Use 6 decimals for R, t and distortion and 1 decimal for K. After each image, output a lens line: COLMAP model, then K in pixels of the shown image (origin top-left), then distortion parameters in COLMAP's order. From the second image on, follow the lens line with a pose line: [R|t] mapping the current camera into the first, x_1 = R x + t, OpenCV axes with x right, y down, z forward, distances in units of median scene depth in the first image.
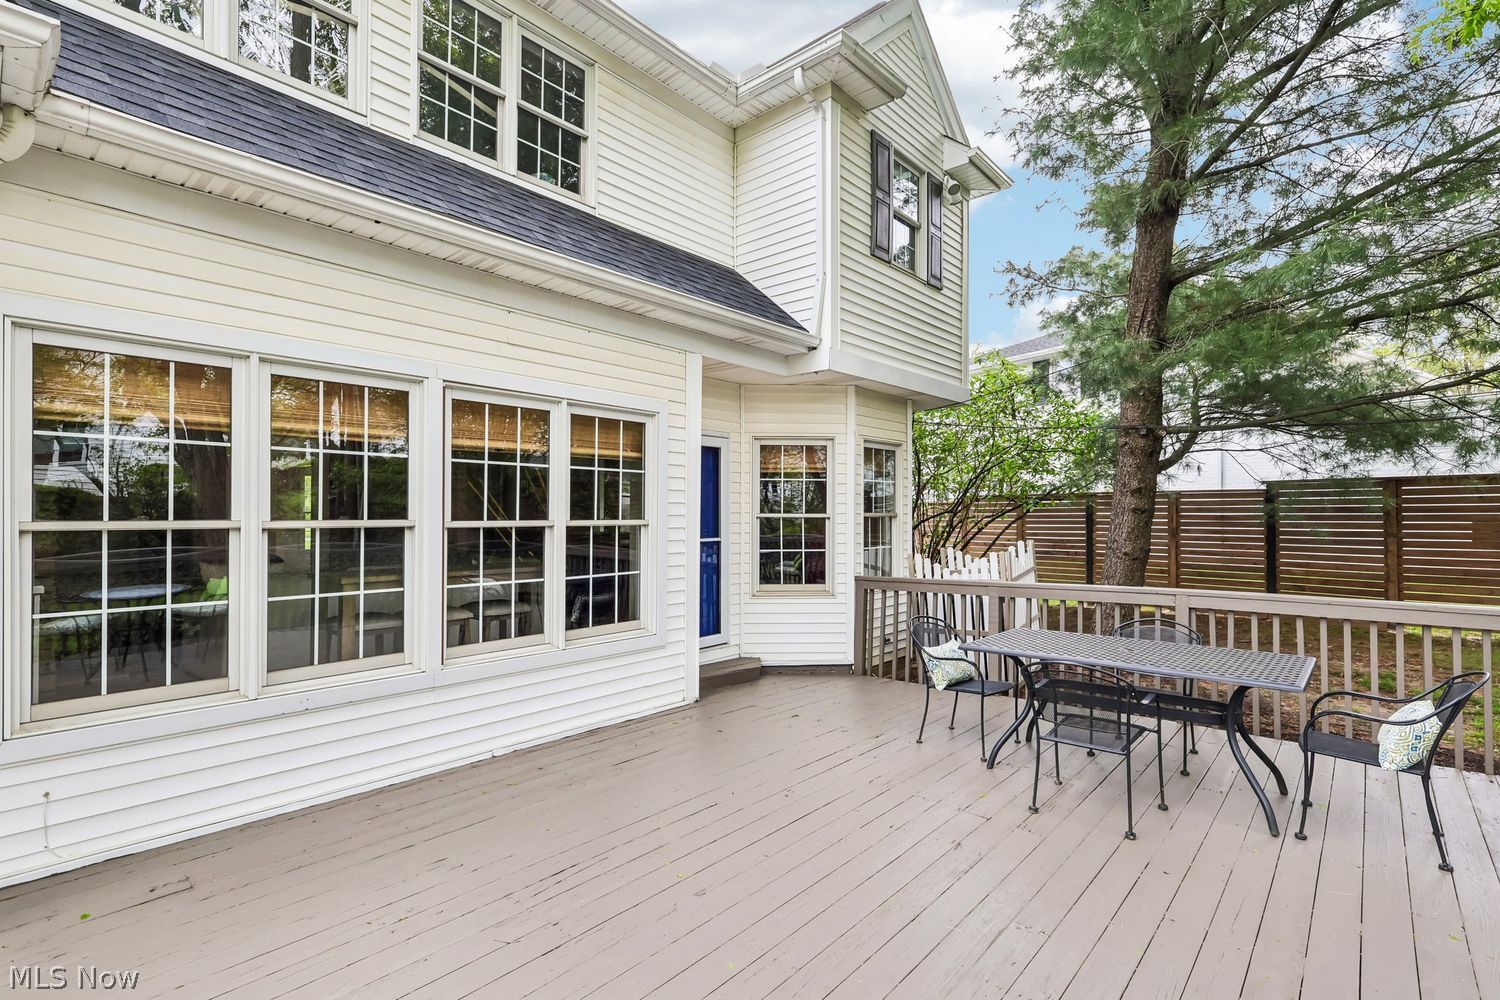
lens RADIAL K [[697.8, 0, 755.8], [0, 697.8, 508.4], [0, 0, 1]] dist [0.004801, 0.000060]
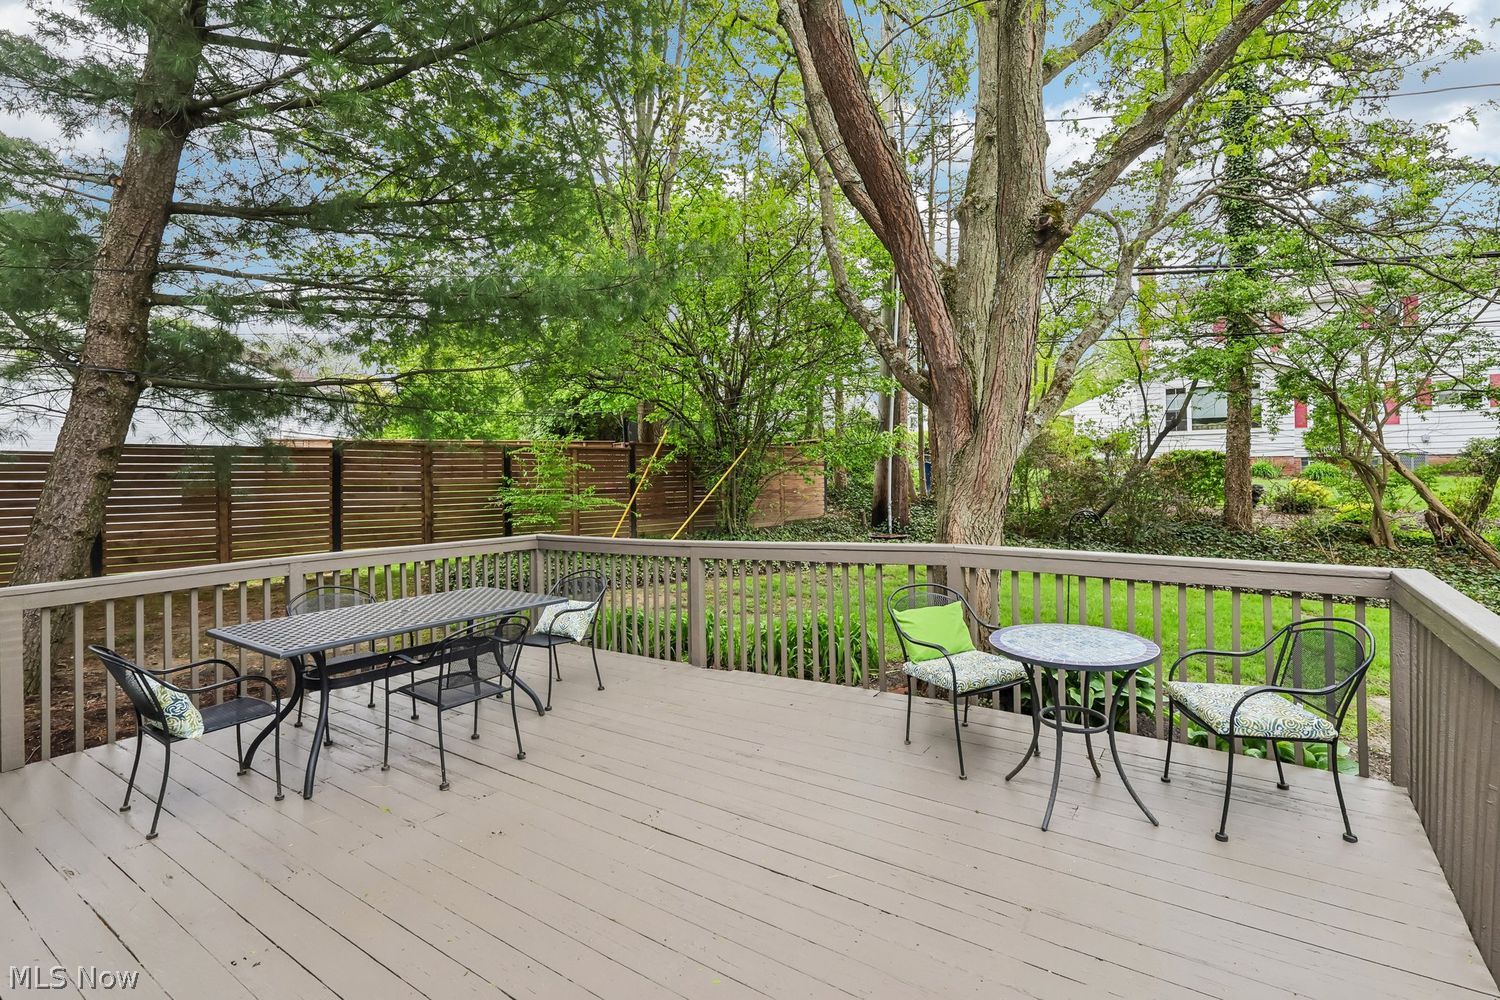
lens RADIAL K [[697.8, 0, 754.9], [0, 697.8, 492.5], [0, 0, 1]] dist [0.004801, 0.000060]
pose [[-0.110577, -0.019974, 0.993667, -0.342374], [-0.000603, 0.999799, 0.020030, 0.005849], [-0.993867, 0.001616, -0.110567, 0.396886]]
